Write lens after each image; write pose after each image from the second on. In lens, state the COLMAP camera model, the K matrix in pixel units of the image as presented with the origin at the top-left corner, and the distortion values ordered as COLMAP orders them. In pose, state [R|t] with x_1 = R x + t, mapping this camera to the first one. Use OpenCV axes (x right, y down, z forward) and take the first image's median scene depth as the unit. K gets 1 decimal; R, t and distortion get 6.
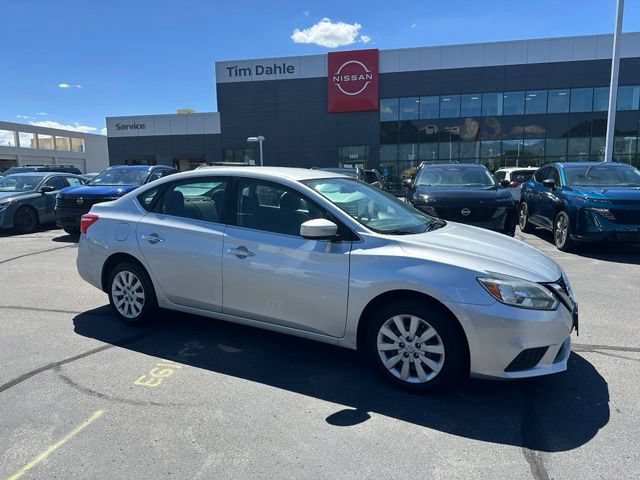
lens RADIAL K [[447.6, 0, 318.4], [0, 447.6, 239.7], [0, 0, 1]] dist [0.078255, -0.106802]
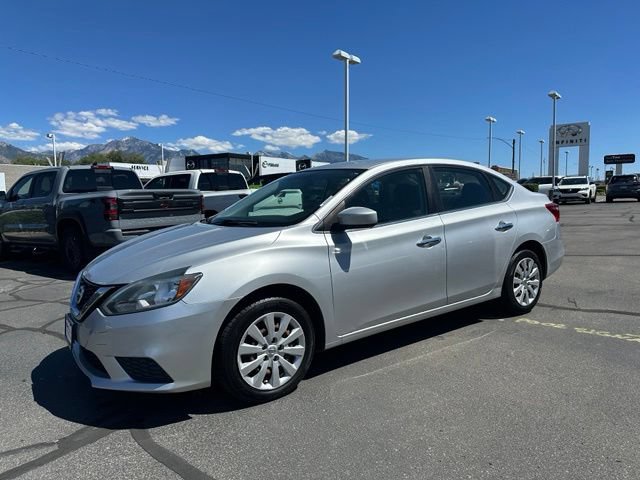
lens RADIAL K [[447.6, 0, 318.4], [0, 447.6, 239.7], [0, 0, 1]] dist [0.078255, -0.106802]
pose [[-0.420266, 0.108489, -0.900892, 0.533063], [-0.095778, 0.981977, 0.162933, -0.087707], [0.902332, 0.154761, -0.402301, 0.824905]]
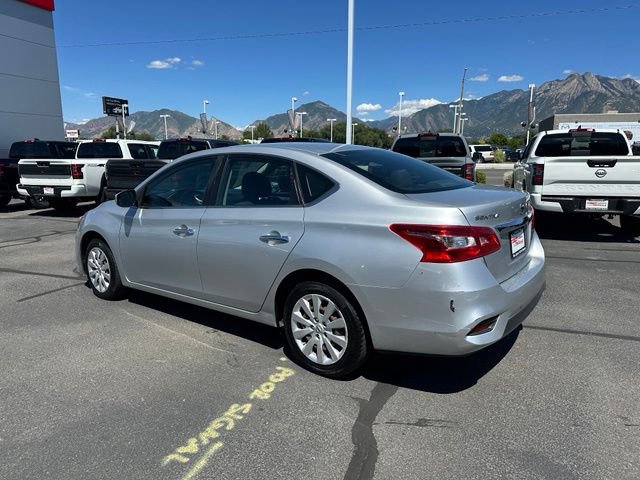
lens RADIAL K [[445.4, 0, 317.6], [0, 445.4, 239.6], [0, 0, 1]] dist [0.049254, -0.050515]
pose [[-0.988916, -0.015063, 0.147712, -0.196314], [0.032883, 0.947918, 0.316811, -0.163859], [-0.144791, 0.318157, -0.936916, 1.196059]]
